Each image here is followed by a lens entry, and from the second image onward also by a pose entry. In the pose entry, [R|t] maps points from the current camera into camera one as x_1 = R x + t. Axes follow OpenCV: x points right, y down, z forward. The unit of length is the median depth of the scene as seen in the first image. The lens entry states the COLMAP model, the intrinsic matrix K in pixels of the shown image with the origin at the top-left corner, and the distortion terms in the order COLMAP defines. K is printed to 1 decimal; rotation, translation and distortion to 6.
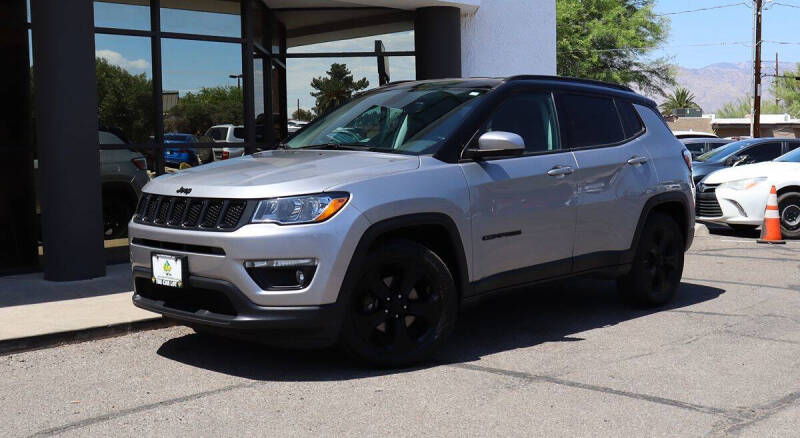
lens RADIAL K [[956.1, 0, 554.5], [0, 956.1, 220.4], [0, 0, 1]] dist [-0.116884, 0.008558]
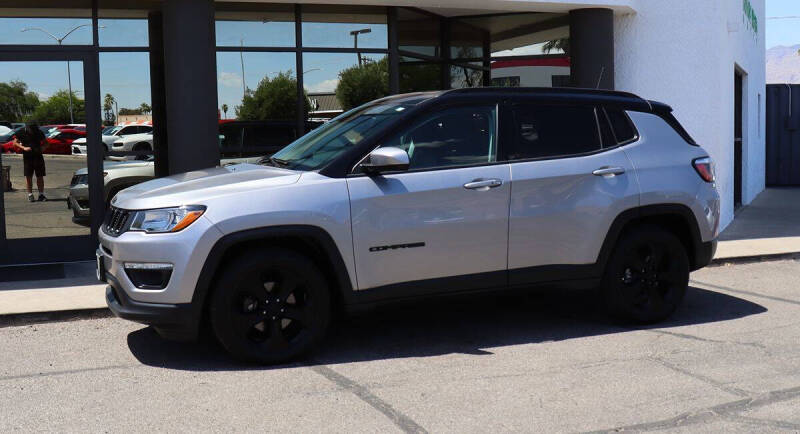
lens RADIAL K [[949.2, 0, 559.6], [0, 949.2, 216.3], [0, 0, 1]] dist [-0.122560, 0.020995]
pose [[0.915838, 0.030294, -0.400405, 0.526272], [-0.025791, 0.999529, 0.016632, -0.040099], [0.400720, -0.004905, 0.916188, 0.133279]]
